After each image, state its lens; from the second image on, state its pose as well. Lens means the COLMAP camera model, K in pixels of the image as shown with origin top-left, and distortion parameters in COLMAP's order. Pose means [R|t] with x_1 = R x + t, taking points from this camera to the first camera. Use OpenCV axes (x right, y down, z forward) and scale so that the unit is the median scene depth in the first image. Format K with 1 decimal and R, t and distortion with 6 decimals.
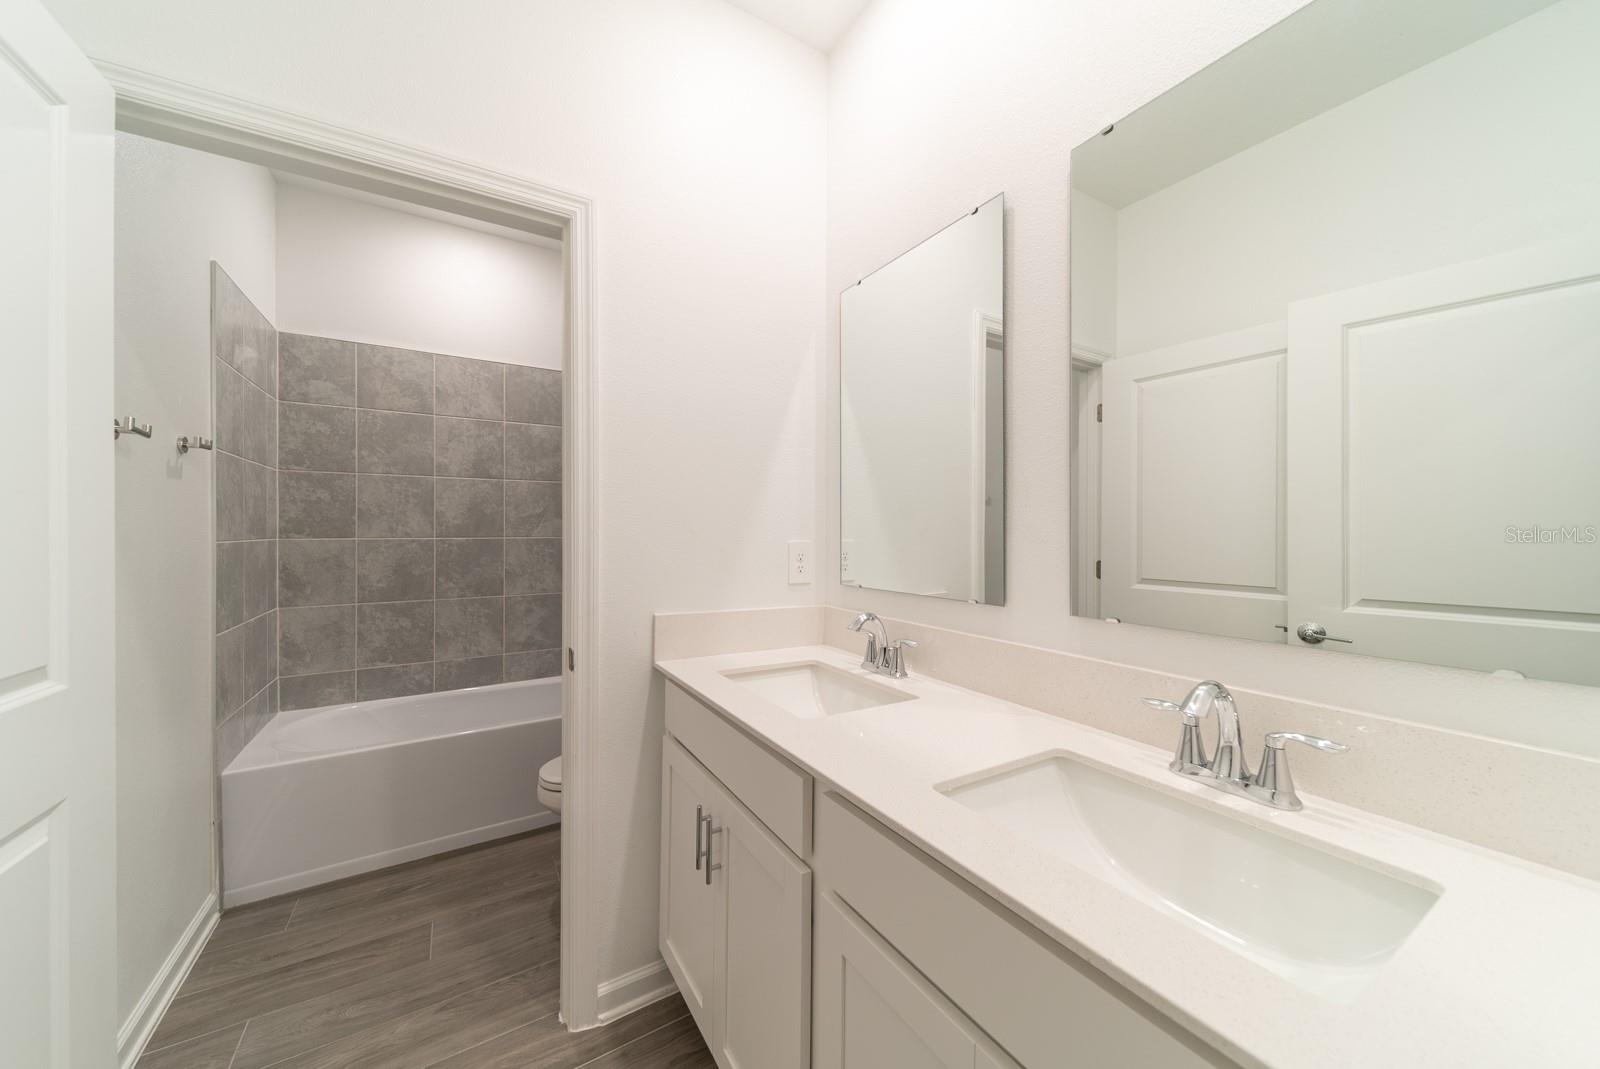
lens RADIAL K [[560.3, 0, 794.6], [0, 560.3, 528.8], [0, 0, 1]] dist [0.012506, -0.003360]
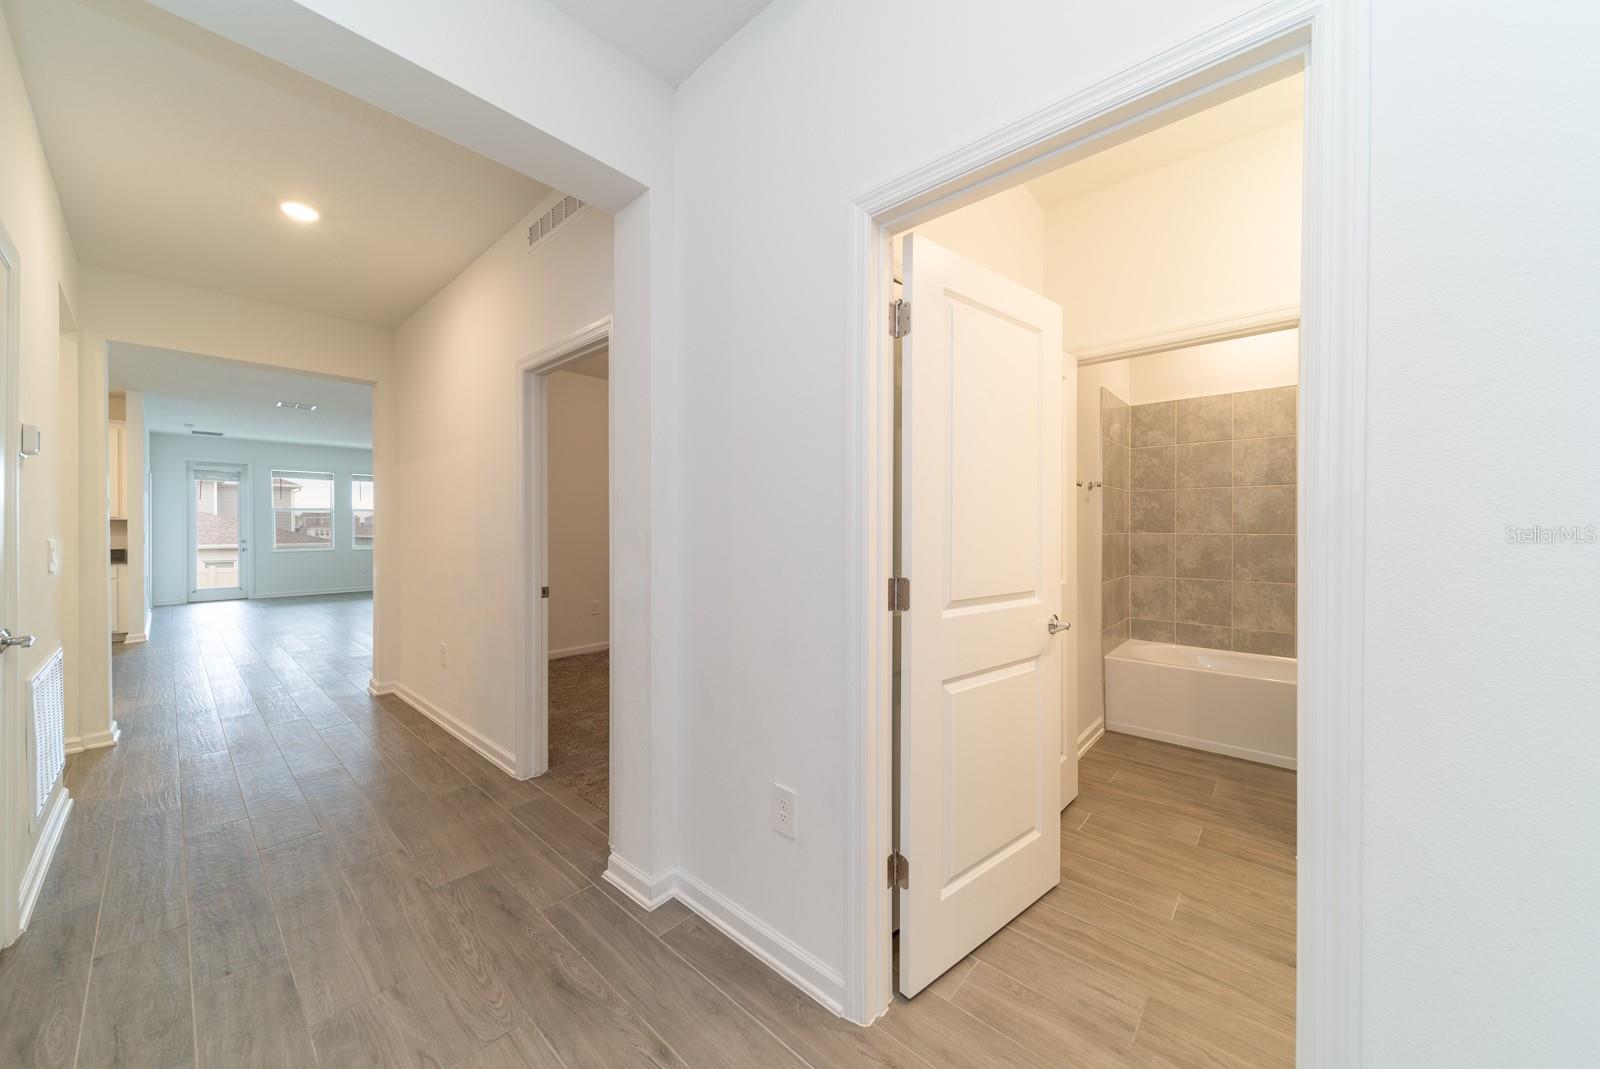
lens RADIAL K [[560.3, 0, 792.4], [0, 560.3, 528.9], [0, 0, 1]] dist [0.012506, -0.003360]
pose [[0.286111, 0.002393, -0.958194, 0.608723], [0.000074, 0.999997, 0.002520, 0.003550], [0.958197, -0.000792, 0.286110, -0.669208]]
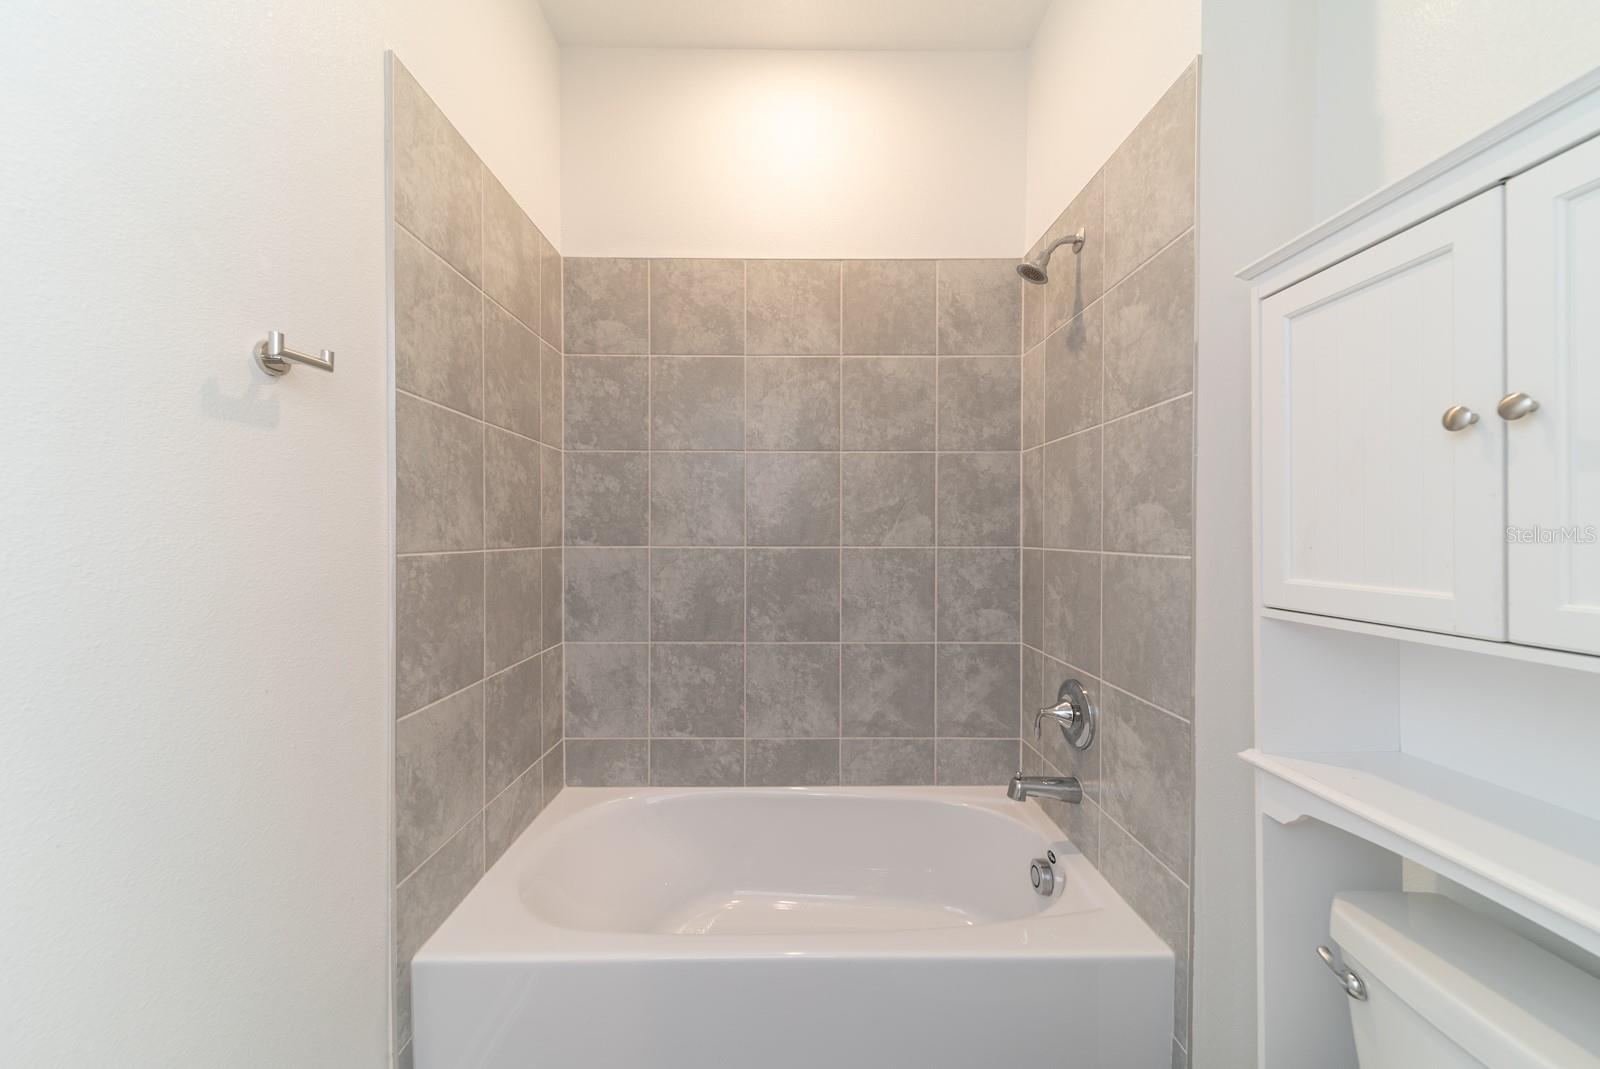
lens RADIAL K [[560.3, 0, 791.8], [0, 560.3, 538.5], [0, 0, 1]] dist [0.012506, -0.003360]
pose [[0.856153, 0.005124, -0.516697, -0.489965], [-0.000335, 0.999956, 0.009362, 0.001790], [0.516722, -0.007843, 0.856117, 0.892575]]
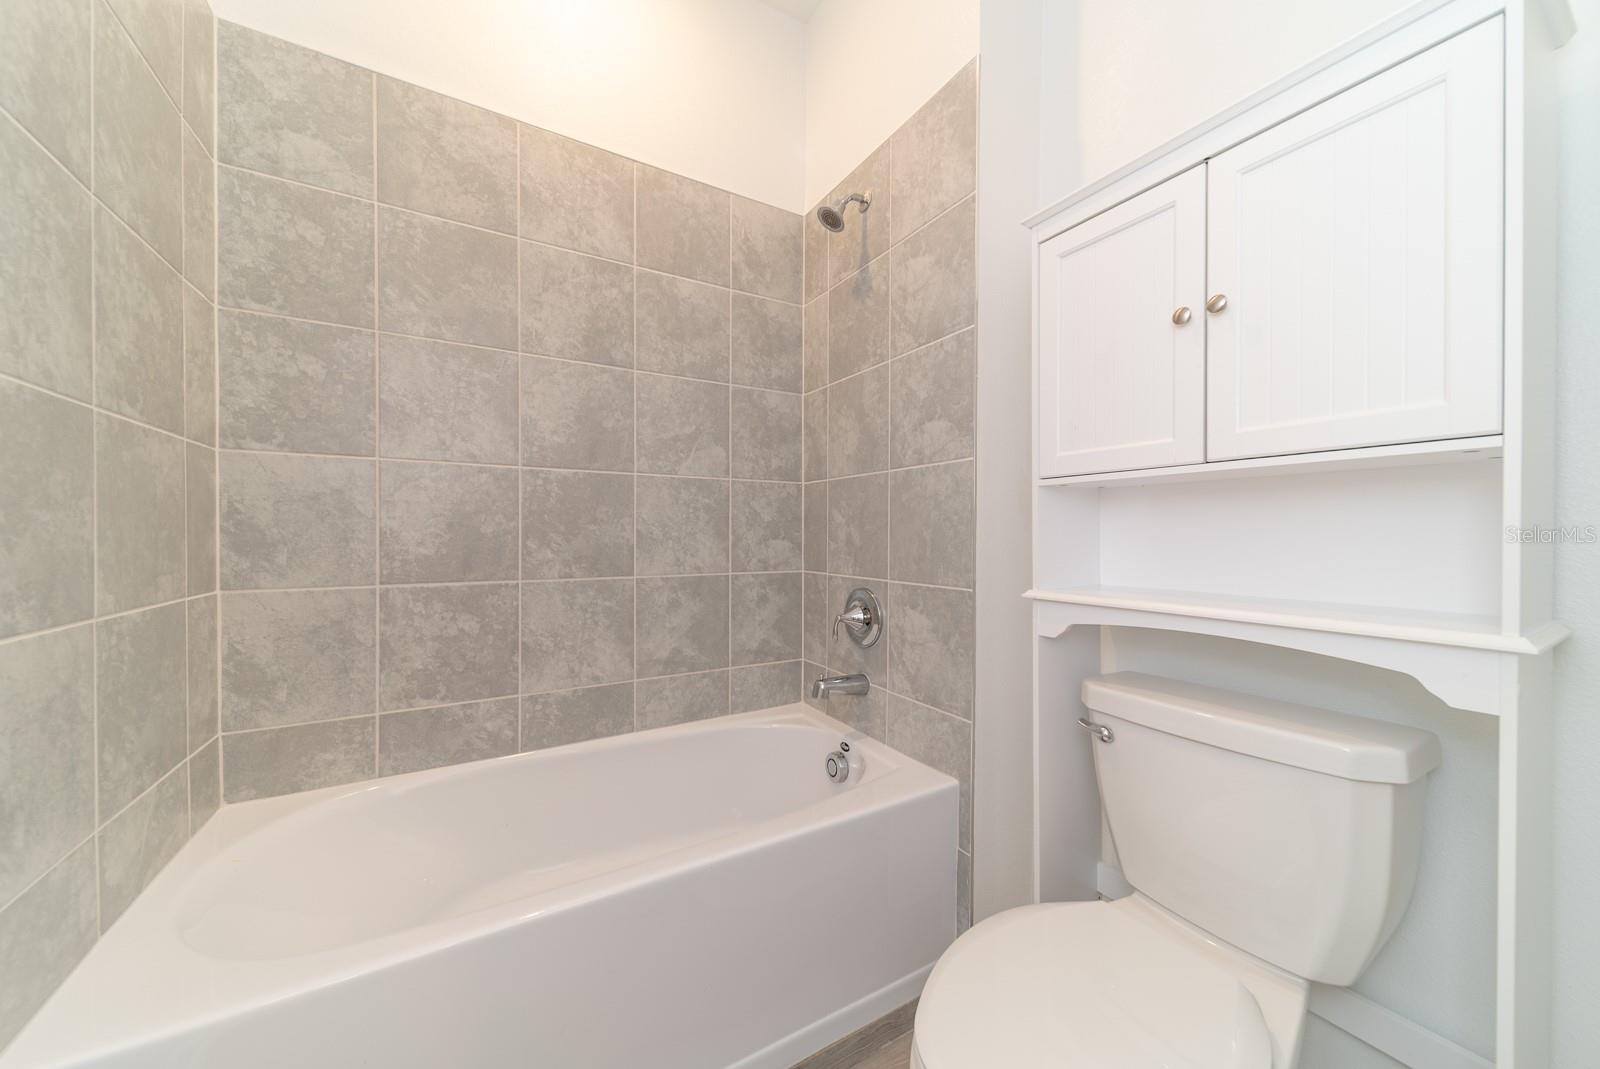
lens RADIAL K [[560.3, 0, 793.0], [0, 560.3, 537.6], [0, 0, 1]] dist [0.012506, -0.003360]
pose [[0.999781, 0.004279, -0.020482, -0.684678], [-0.004096, 0.999952, 0.008946, 0.146035], [0.020519, -0.008860, 0.999750, 0.872148]]
